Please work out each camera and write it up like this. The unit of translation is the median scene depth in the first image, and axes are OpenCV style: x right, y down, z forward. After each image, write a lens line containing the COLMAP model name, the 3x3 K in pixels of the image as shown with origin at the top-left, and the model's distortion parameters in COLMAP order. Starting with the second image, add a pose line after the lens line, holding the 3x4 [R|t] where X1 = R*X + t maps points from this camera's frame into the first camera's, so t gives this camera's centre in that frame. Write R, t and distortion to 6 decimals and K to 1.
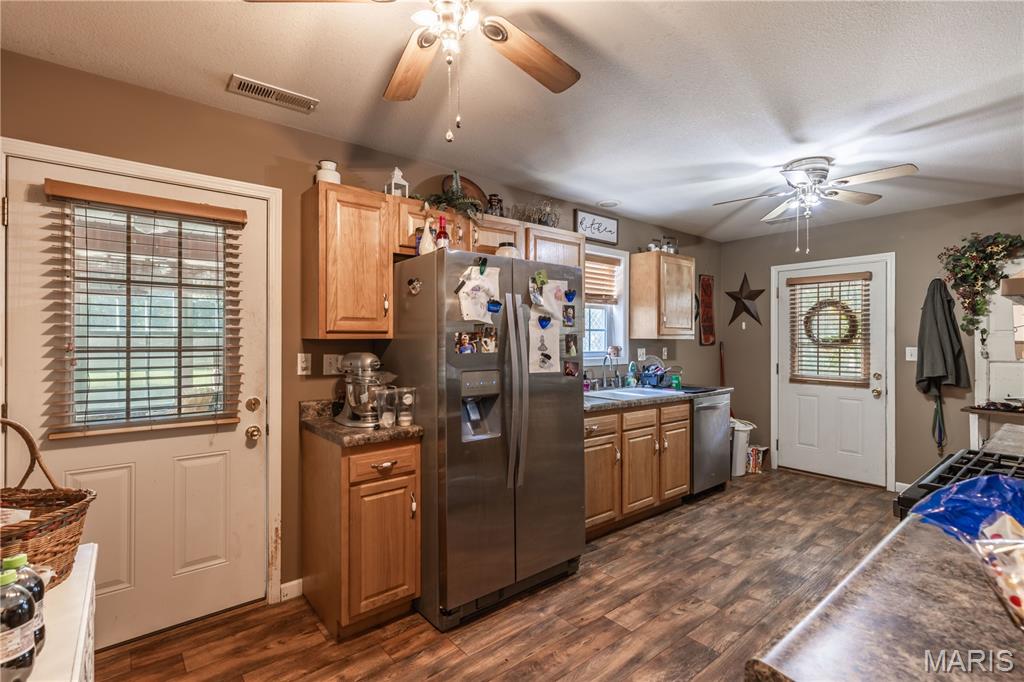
lens RADIAL K [[471.9, 0, 514.2], [0, 471.9, 338.4], [0, 0, 1]] dist [-0.001713, -0.000162]
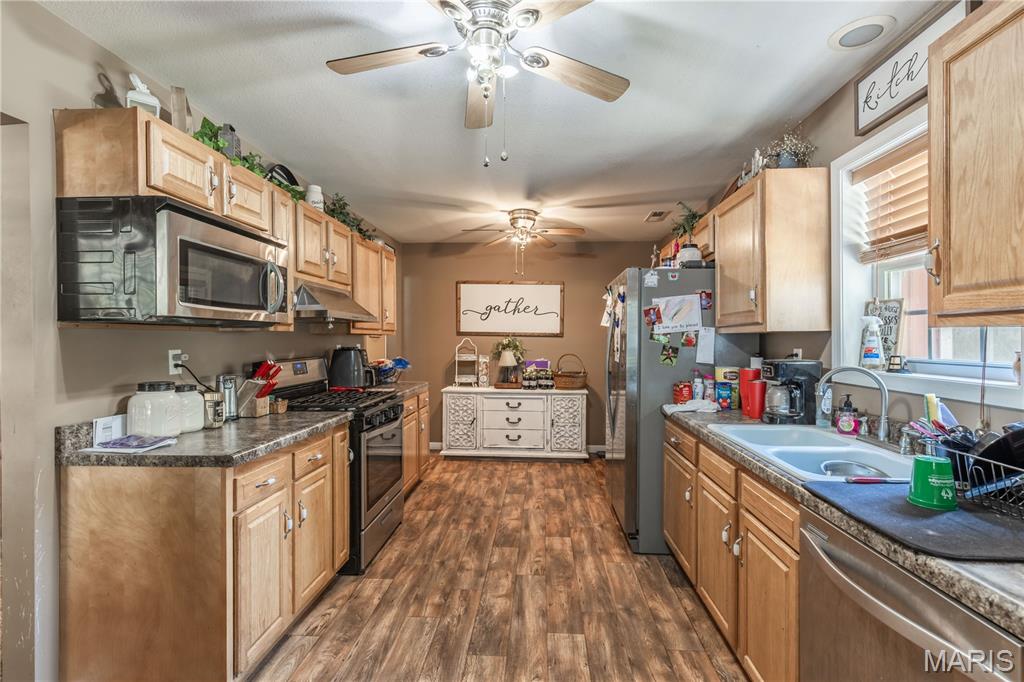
lens RADIAL K [[471.9, 0, 513.5], [0, 471.9, 340.4], [0, 0, 1]] dist [-0.001713, -0.000162]
pose [[-0.682784, 0.003225, -0.730613, 1.150582], [-0.000511, 0.999988, 0.004891, 0.011551], [0.730620, 0.003712, -0.682774, 1.606417]]
